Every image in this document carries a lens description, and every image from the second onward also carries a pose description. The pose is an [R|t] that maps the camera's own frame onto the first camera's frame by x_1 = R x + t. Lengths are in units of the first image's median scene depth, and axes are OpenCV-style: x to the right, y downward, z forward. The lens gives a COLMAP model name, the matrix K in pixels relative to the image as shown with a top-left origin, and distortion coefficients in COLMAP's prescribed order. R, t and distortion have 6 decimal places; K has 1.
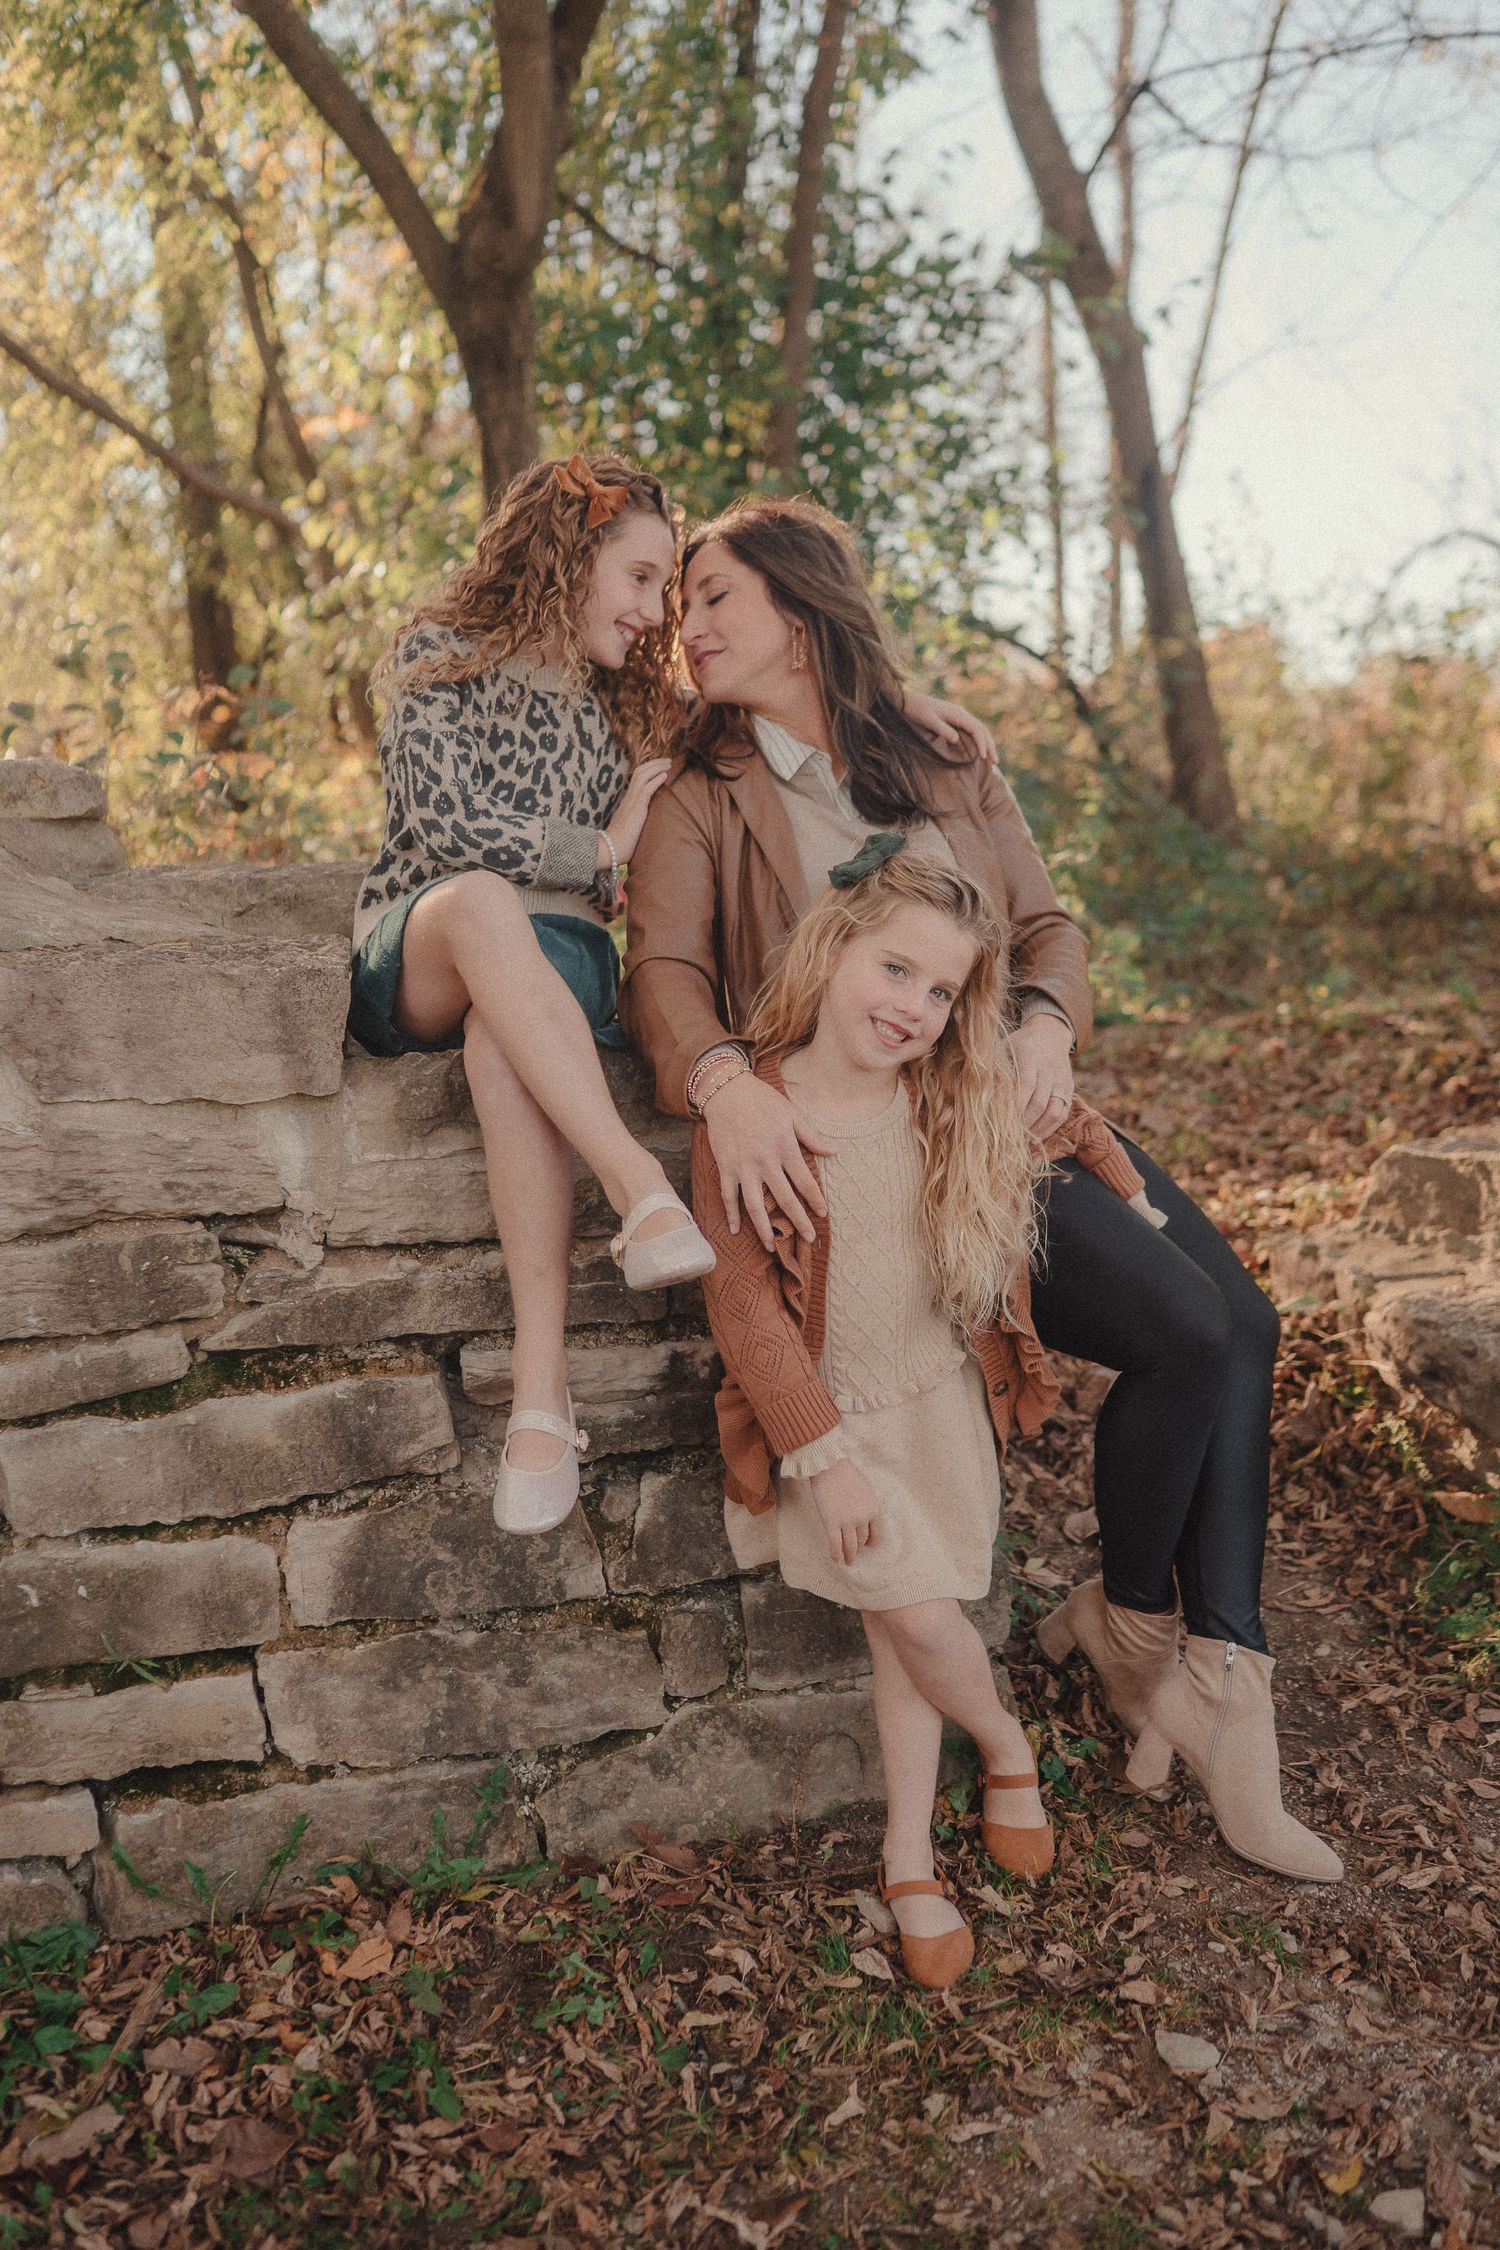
lens RADIAL K [[2104.3, 0, 754.2], [0, 2104.3, 1123.8], [0, 0, 1]] dist [0.005417, -0.005560]
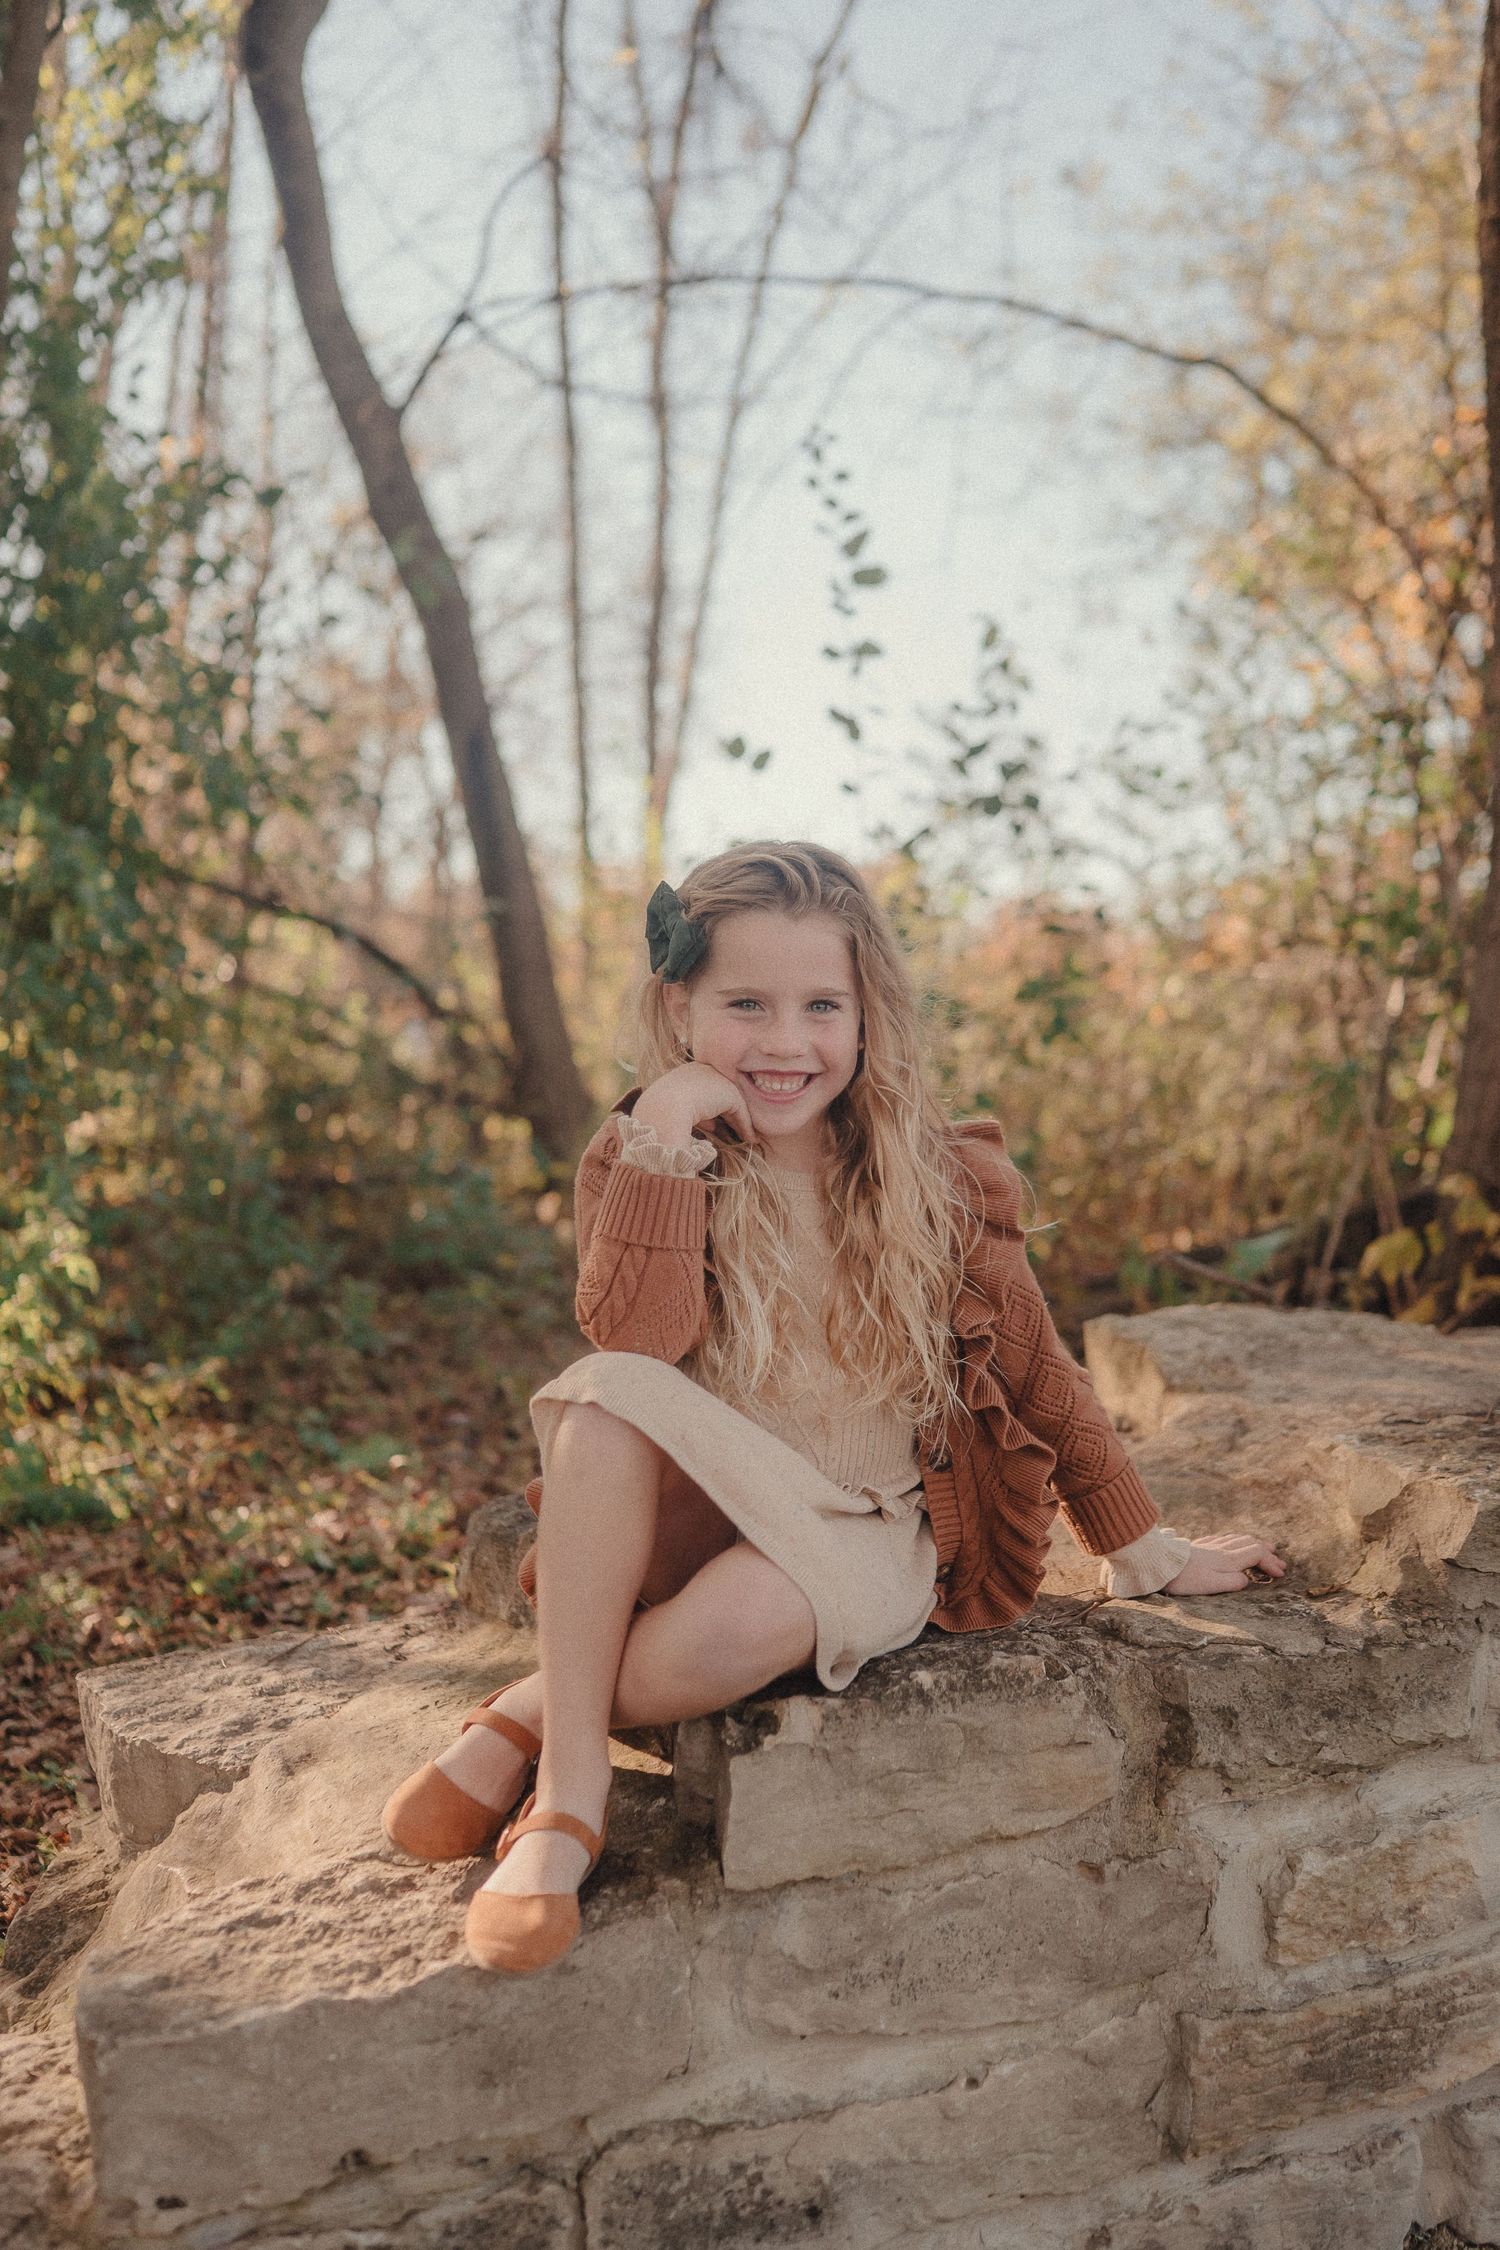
lens RADIAL K [[2098.4, 0, 750.0], [0, 2098.4, 1125.0], [0, 0, 1]] dist [0.003732, -0.004050]
pose [[0.988116, 0.014269, 0.153047, 0.646485], [0.001127, 0.994983, -0.100039, -0.241912], [-0.153707, 0.099023, 0.983142, 0.537821]]
